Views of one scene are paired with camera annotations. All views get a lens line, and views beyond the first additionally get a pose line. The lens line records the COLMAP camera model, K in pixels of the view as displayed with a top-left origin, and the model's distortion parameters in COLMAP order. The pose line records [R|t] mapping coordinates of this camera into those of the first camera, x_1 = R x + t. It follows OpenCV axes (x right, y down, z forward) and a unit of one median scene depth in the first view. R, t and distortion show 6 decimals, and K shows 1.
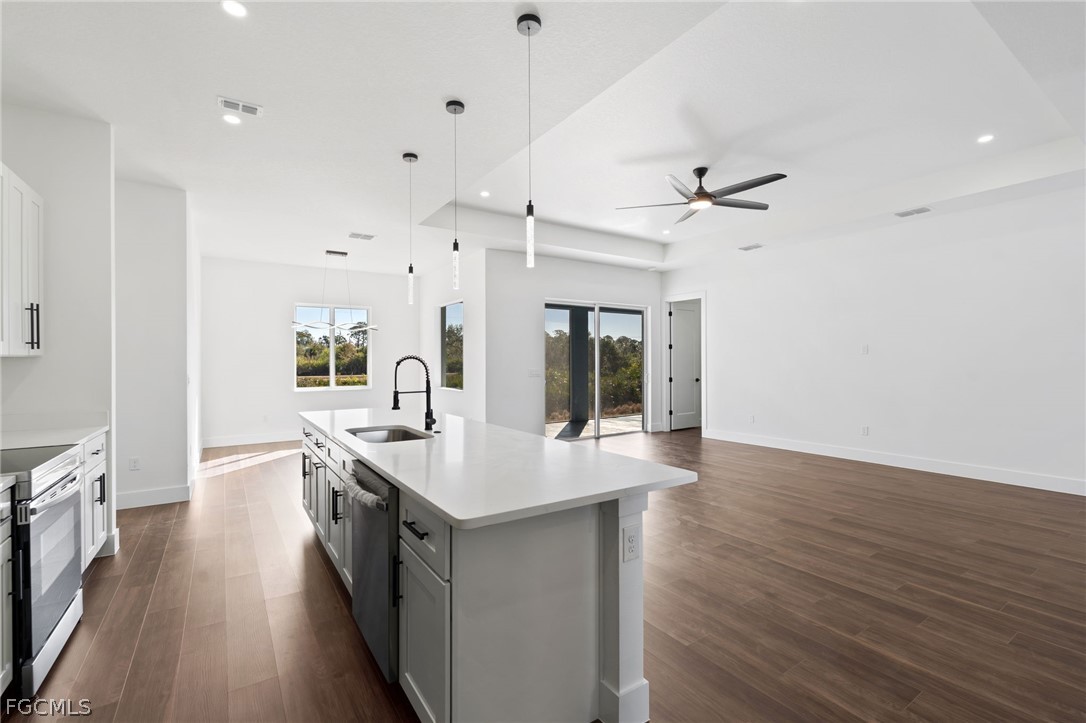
lens RADIAL K [[480.4, 0, 547.9], [0, 480.4, 363.3], [0, 0, 1]] dist [-0.004549, -0.000725]
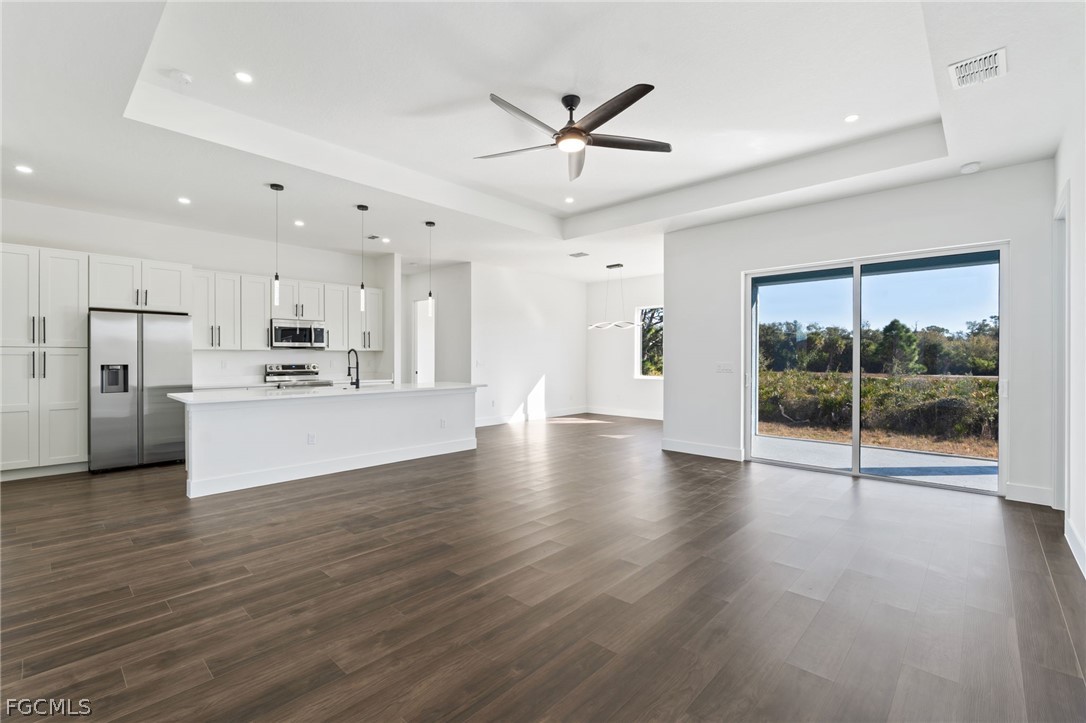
lens RADIAL K [[480.4, 0, 538.5], [0, 480.4, 366.6], [0, 0, 1]] dist [-0.004549, -0.000725]
pose [[0.221521, 0.026436, -0.974797, 1.822854], [-0.008898, 0.999646, 0.025088, 0.000857], [0.975115, 0.003116, 0.221678, 1.348073]]
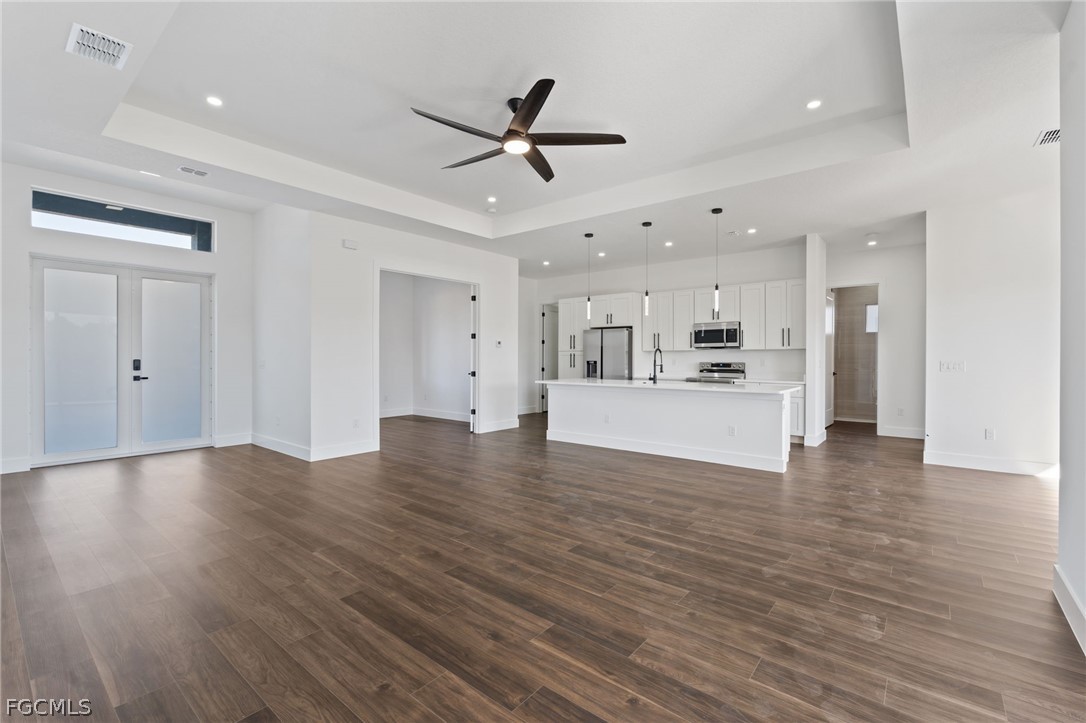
lens RADIAL K [[480.4, 0, 535.4], [0, 480.4, 358.6], [0, 0, 1]] dist [-0.004549, -0.000725]
pose [[-0.959214, 0.005906, -0.282619, 0.865596], [0.003348, 0.999949, 0.009533, 0.009877], [0.282661, 0.008198, -0.959185, 3.070911]]
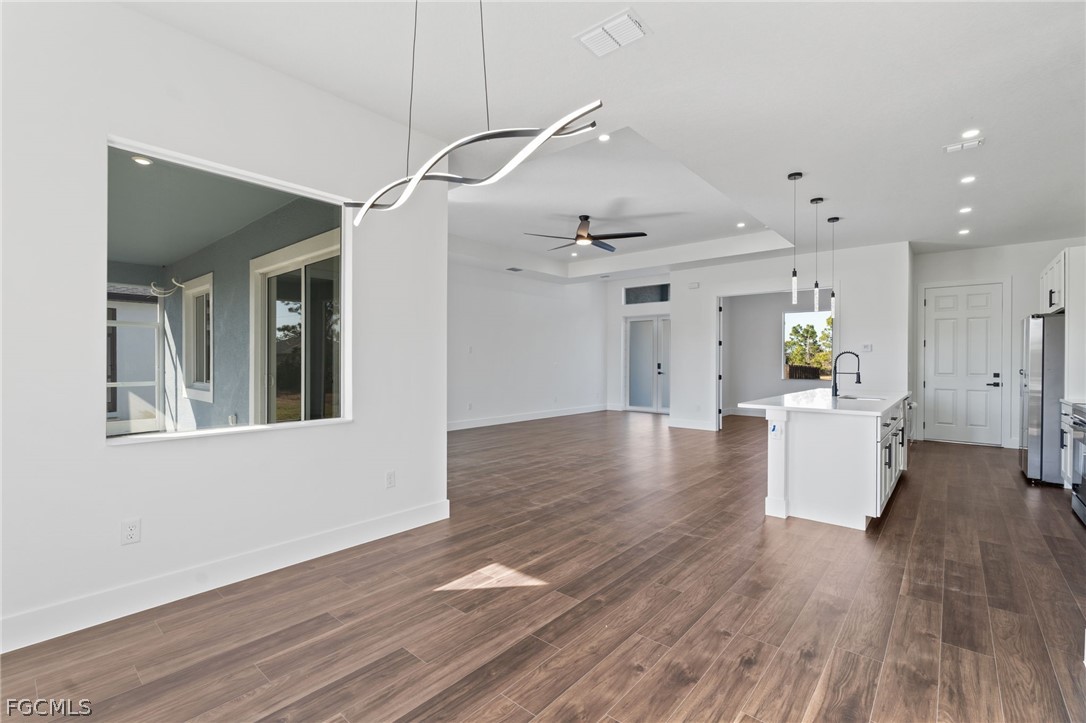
lens RADIAL K [[480.4, 0, 538.9], [0, 480.4, 360.4], [0, 0, 1]] dist [-0.004549, -0.000725]
pose [[-0.252377, 0.006565, 0.967607, -1.762239], [0.000745, 0.999978, -0.006590, 0.029727], [-0.967629, -0.000942, -0.252377, 2.564256]]
